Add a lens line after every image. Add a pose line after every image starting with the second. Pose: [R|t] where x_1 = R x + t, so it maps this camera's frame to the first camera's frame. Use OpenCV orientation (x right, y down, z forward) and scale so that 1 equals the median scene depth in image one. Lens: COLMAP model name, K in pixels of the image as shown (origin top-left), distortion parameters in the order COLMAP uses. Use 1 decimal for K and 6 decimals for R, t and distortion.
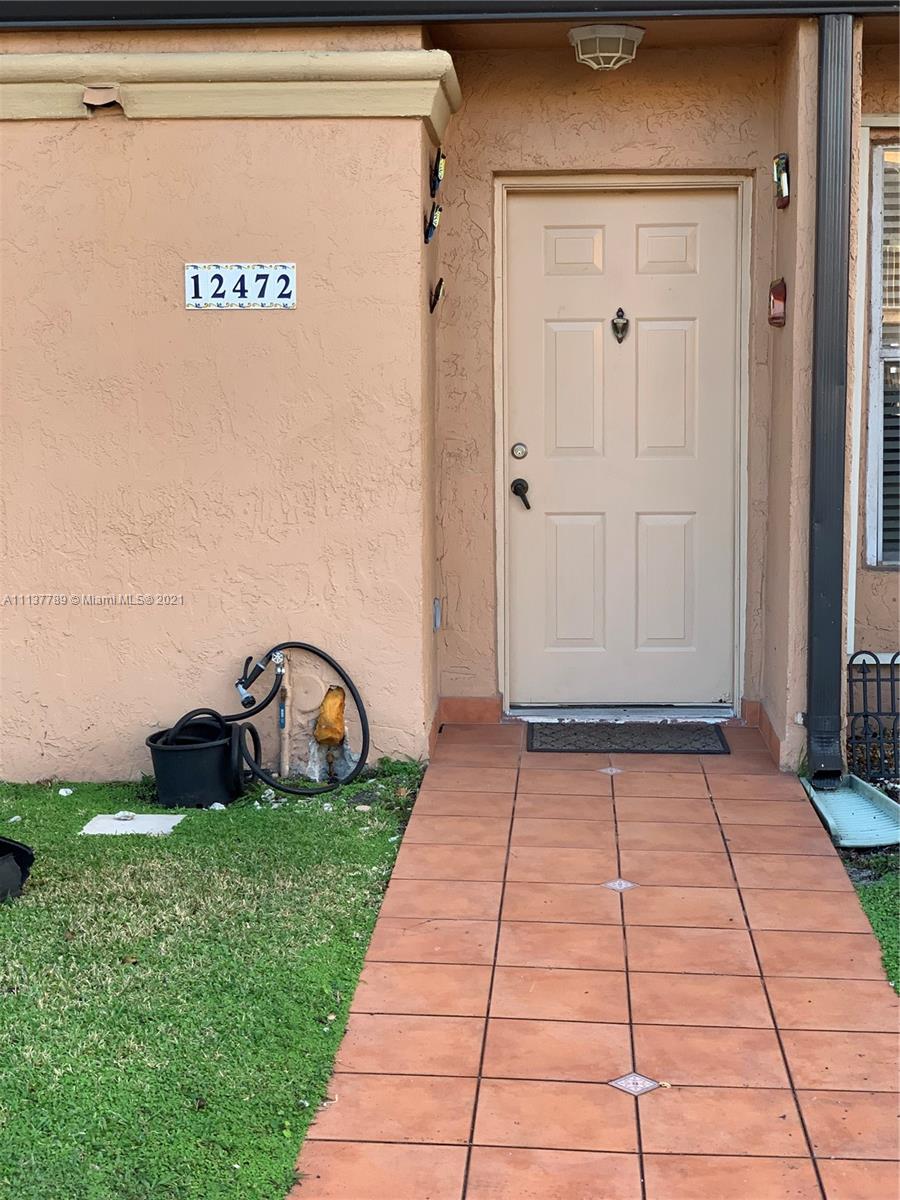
lens RADIAL K [[1827.8, 0, 433.5], [0, 1827.8, 591.2], [0, 0, 1]] dist [0.021212, 0.000000]
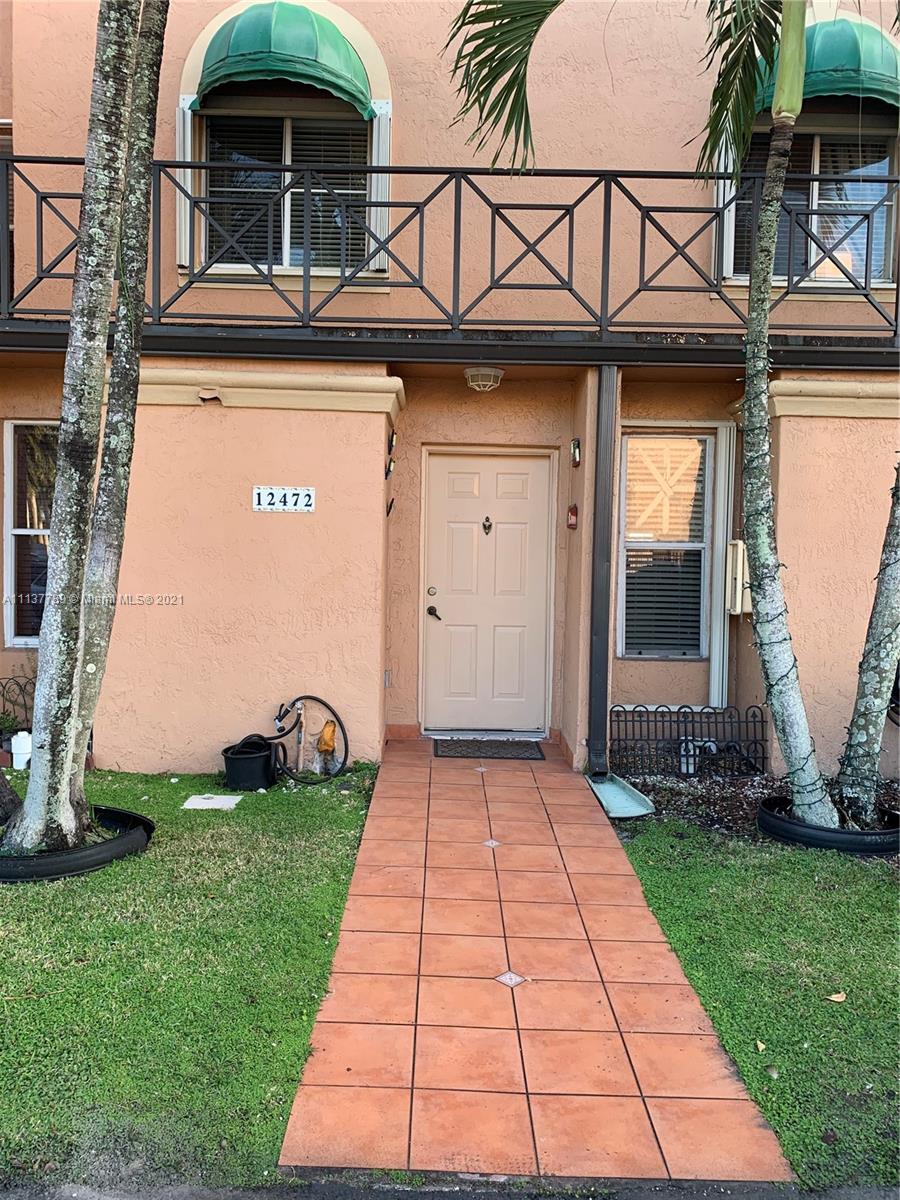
lens RADIAL K [[930.0, 0, 444.4], [0, 930.0, 585.8], [0, 0, 1]] dist [0.054671, -0.089109]
pose [[0.996681, 0.023559, 0.077926, -0.016293], [-0.018218, 0.997481, -0.068557, -0.020147], [-0.079345, 0.066910, 0.994599, 0.069601]]
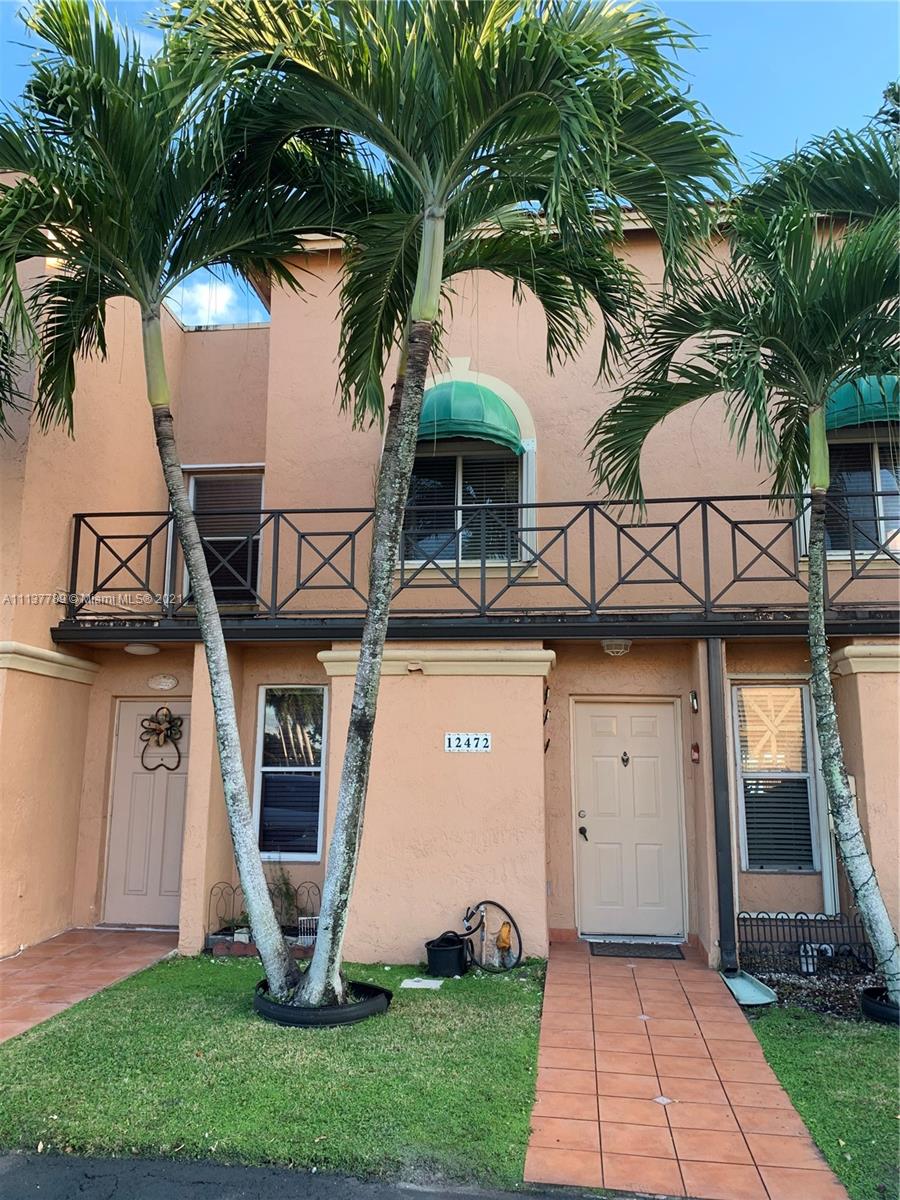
lens RADIAL K [[930.0, 0, 440.2], [0, 930.0, 592.9], [0, 0, 1]] dist [0.054671, -0.089109]
pose [[0.997866, 0.003583, -0.065196, -0.062591], [-0.021917, 0.958942, -0.282754, -0.009186], [0.061506, 0.283579, 0.956974, -0.231809]]
